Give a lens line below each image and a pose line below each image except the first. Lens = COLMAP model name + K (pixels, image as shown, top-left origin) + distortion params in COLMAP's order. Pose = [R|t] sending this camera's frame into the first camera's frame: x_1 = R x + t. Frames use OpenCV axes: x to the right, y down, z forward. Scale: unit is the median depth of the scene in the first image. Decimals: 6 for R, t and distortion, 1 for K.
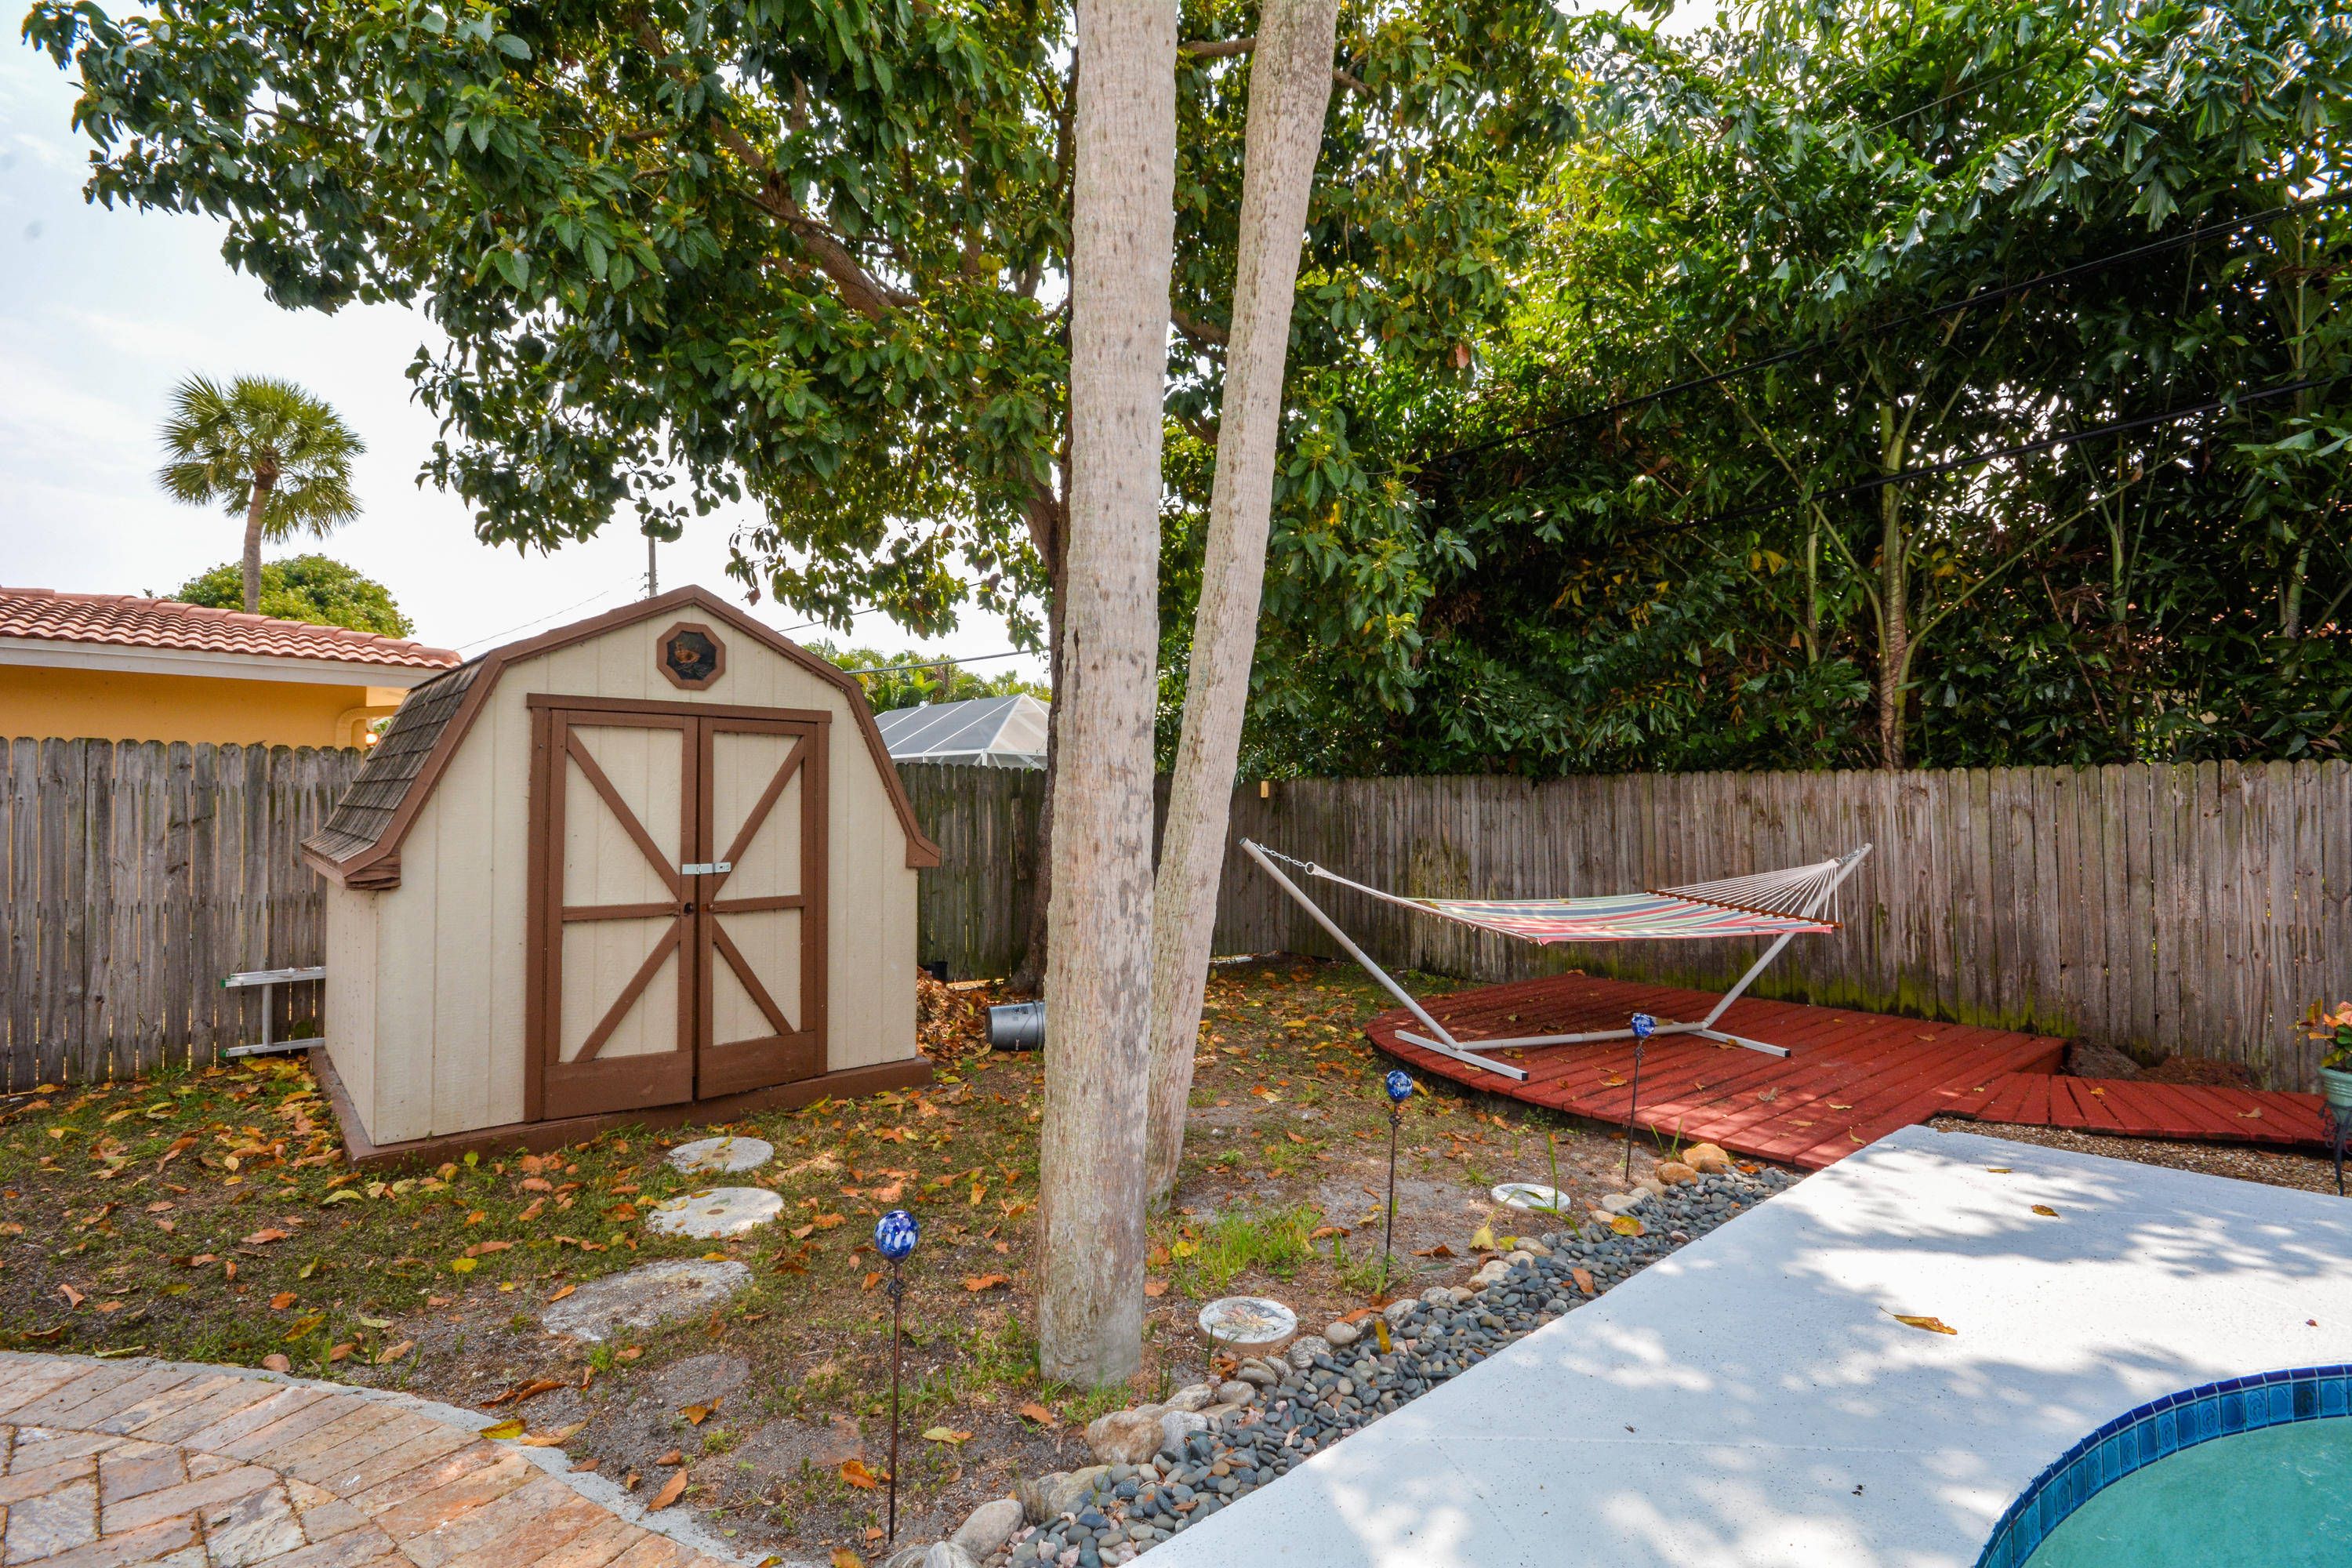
lens RADIAL K [[1150.3, 0, 1195.7], [0, 1150.3, 781.7], [0, 0, 1]] dist [0.002407, 0.000886]
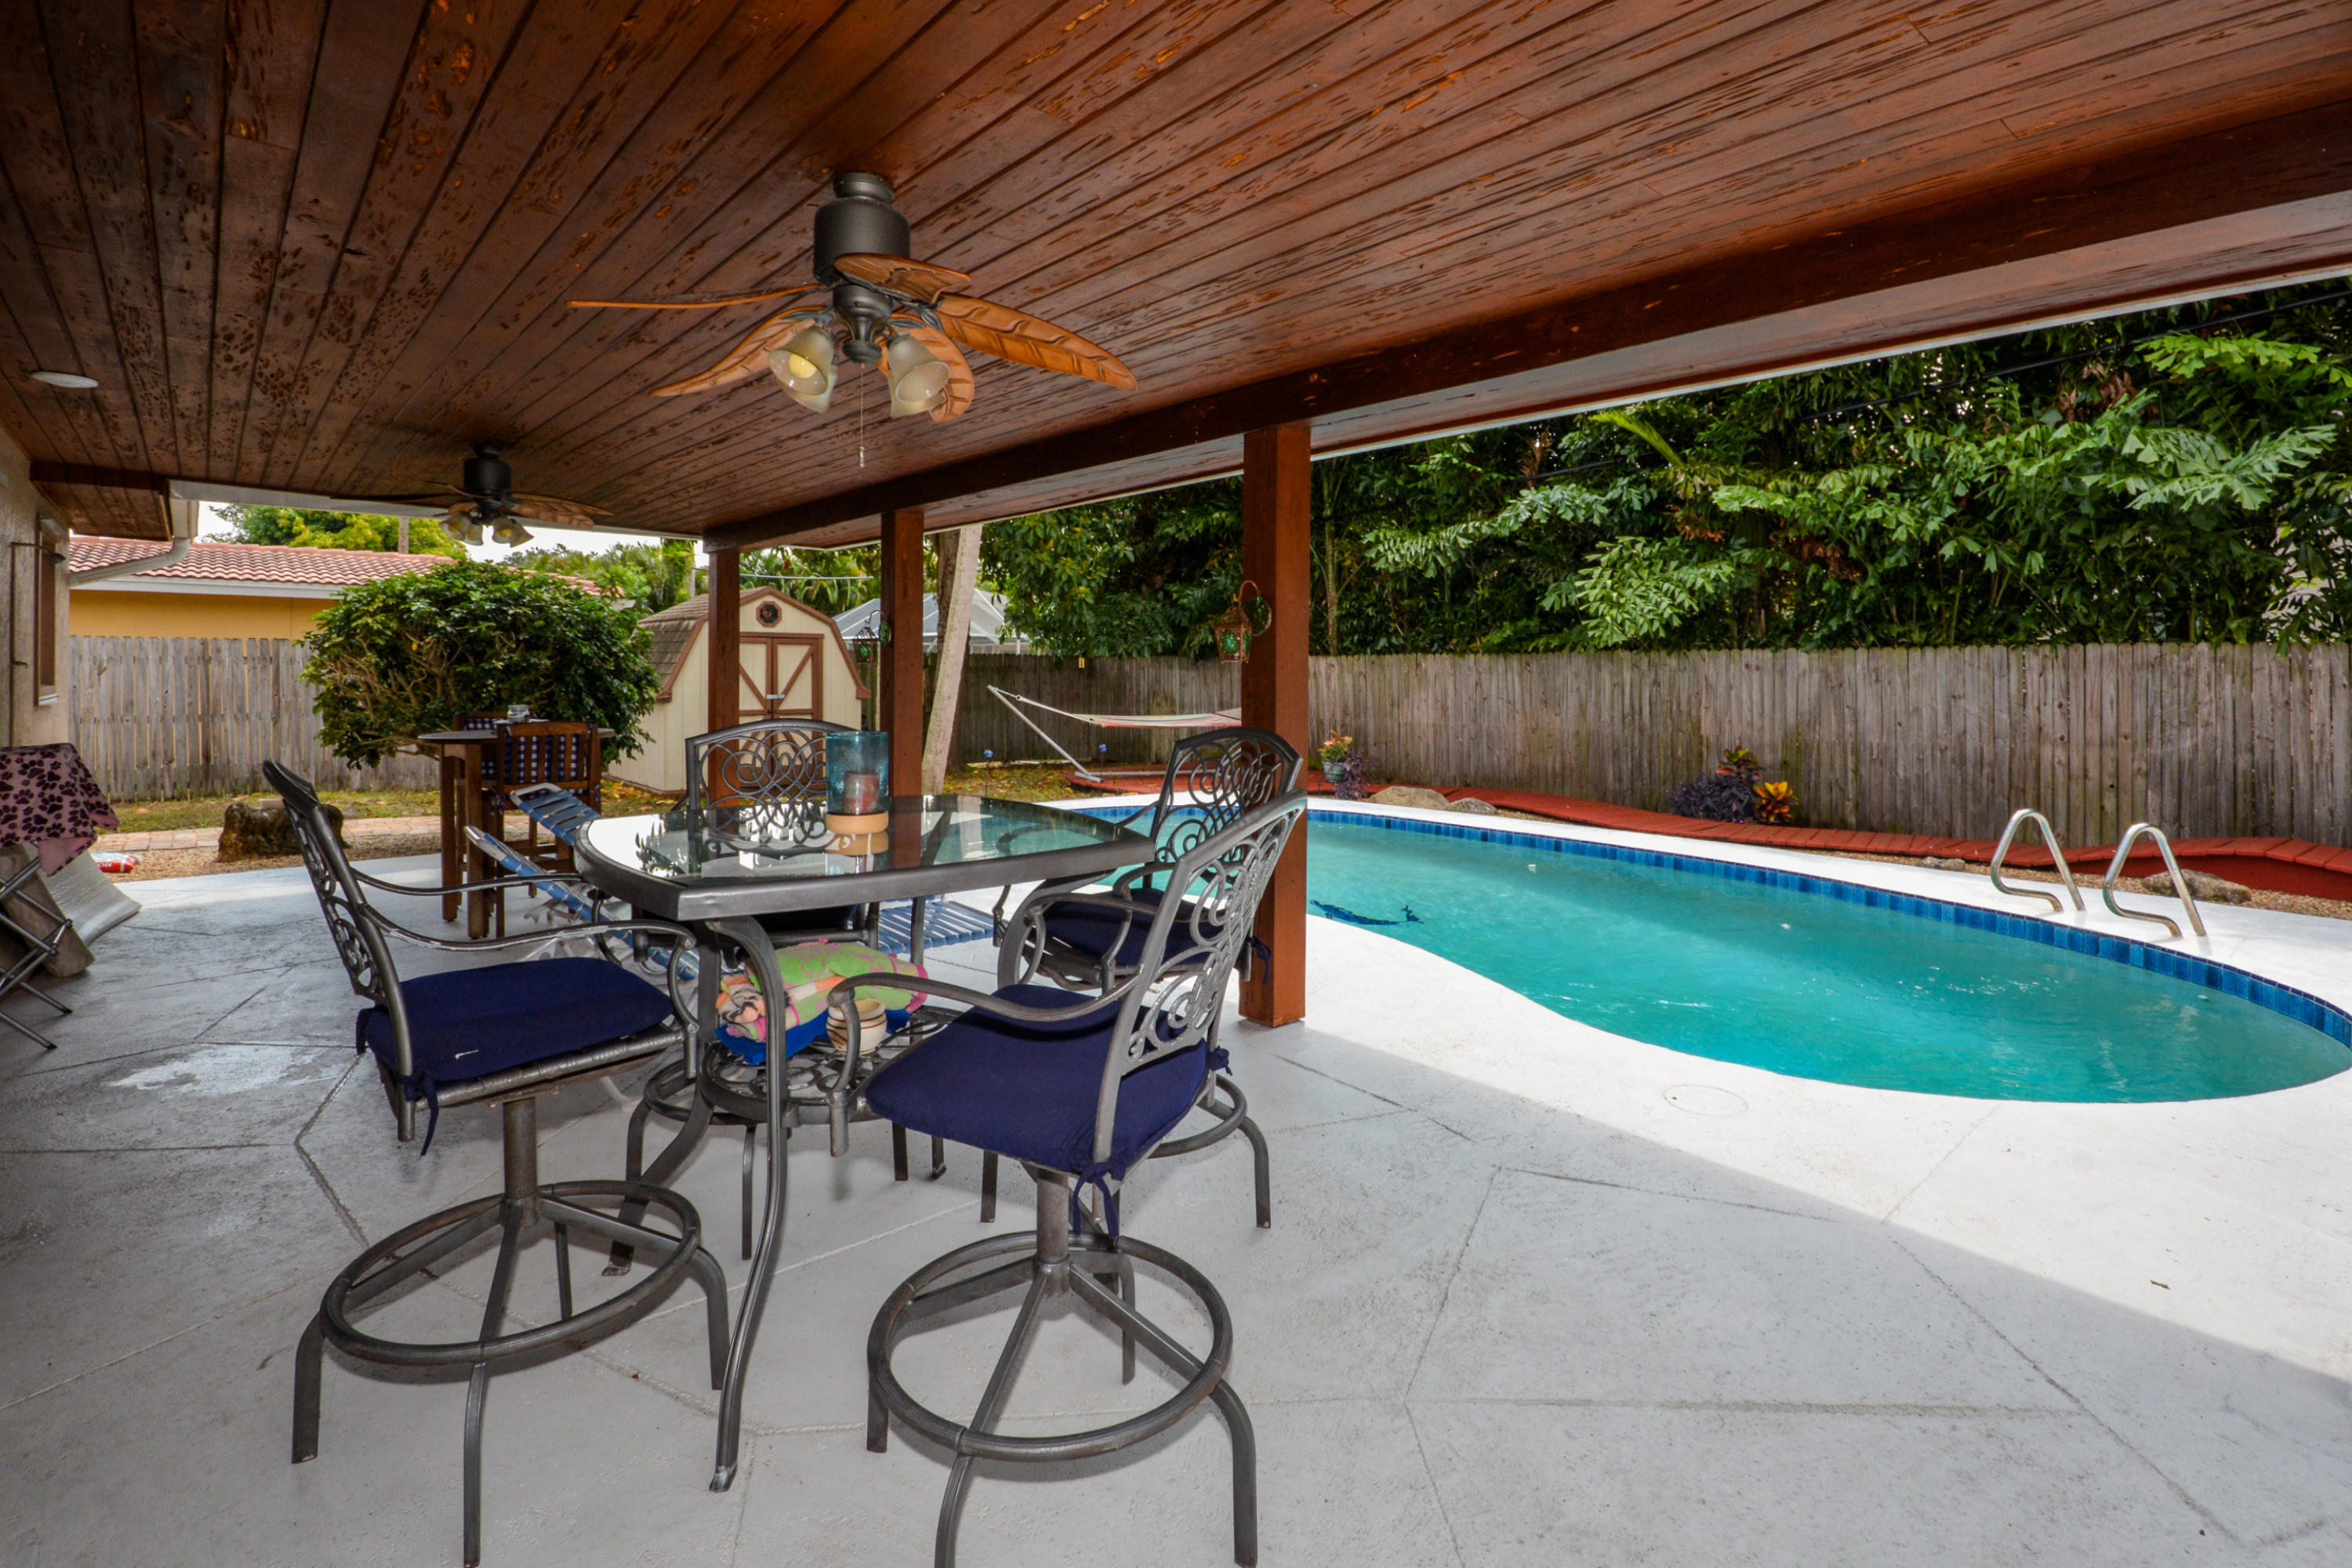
lens RADIAL K [[1208.0, 0, 1194.1], [0, 1208.0, 683.1], [0, 0, 1]] dist [0.005623, 0.000675]
pose [[0.999898, 0.000029, -0.014287, 0.527674], [0.000376, 0.999598, 0.028333, -0.030462], [0.014282, -0.028336, 0.999496, -1.621744]]
